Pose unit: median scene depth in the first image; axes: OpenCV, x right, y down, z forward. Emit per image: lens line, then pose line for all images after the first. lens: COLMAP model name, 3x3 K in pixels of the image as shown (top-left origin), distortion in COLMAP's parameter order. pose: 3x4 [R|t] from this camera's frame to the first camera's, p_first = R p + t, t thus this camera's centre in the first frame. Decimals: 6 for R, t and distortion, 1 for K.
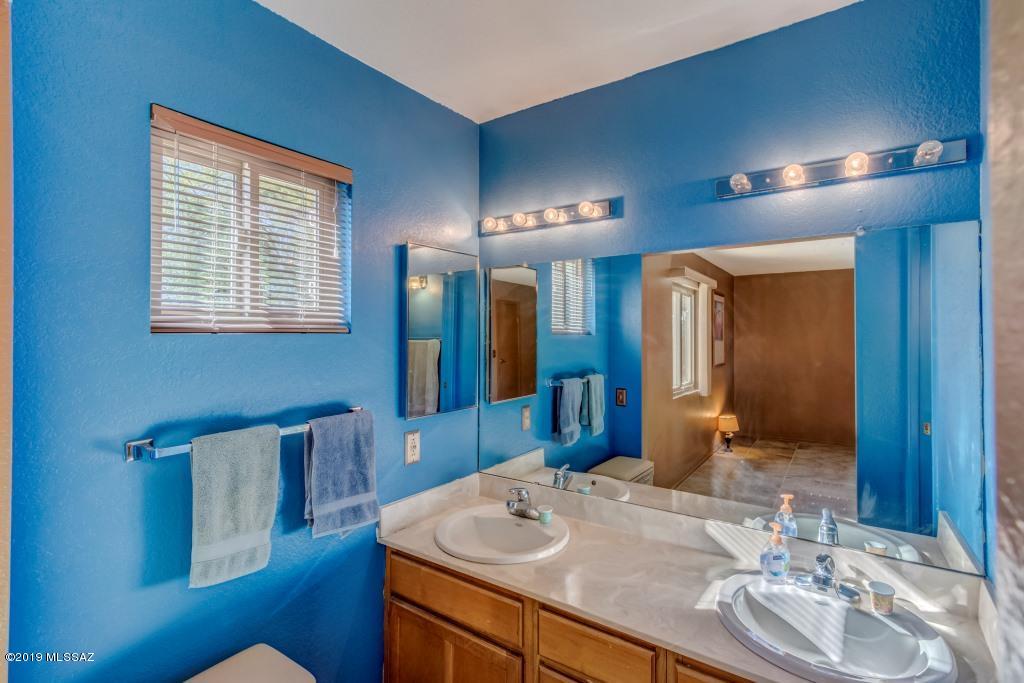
lens RADIAL K [[469.2, 0, 517.9], [0, 469.2, 341.5], [0, 0, 1]] dist [0.001522, 0.002420]
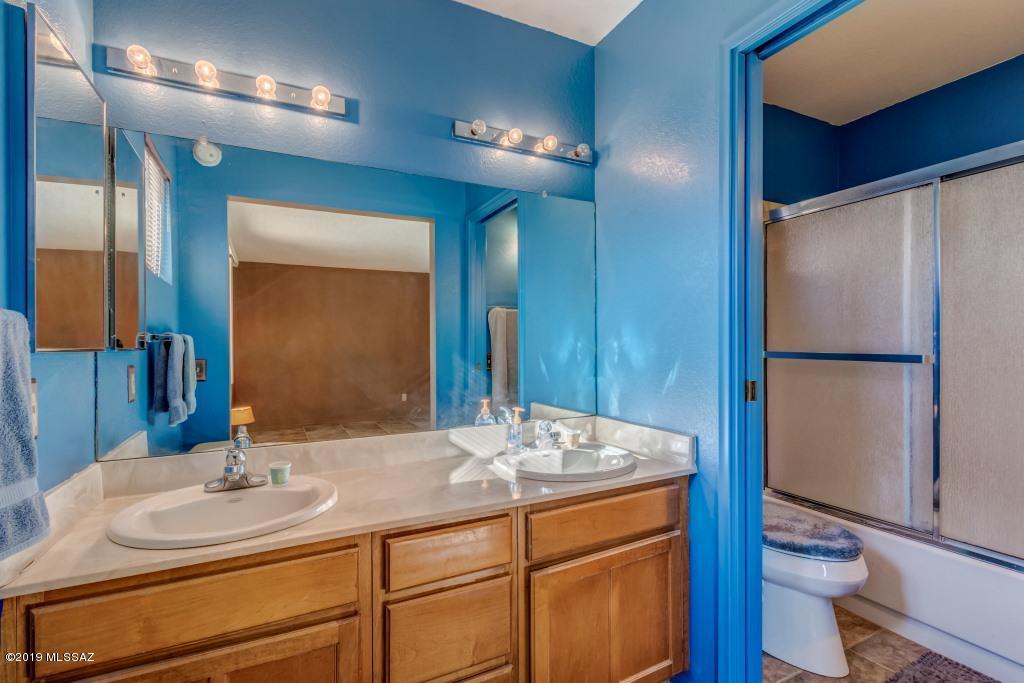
lens RADIAL K [[477.5, 0, 521.4], [0, 477.5, 340.8], [0, 0, 1]] dist [0.003891, 0.000653]
pose [[0.500254, -0.005853, 0.865859, -0.448662], [0.011095, 0.999938, 0.000350, 0.166489], [-0.865808, 0.009432, 0.500288, 0.276631]]
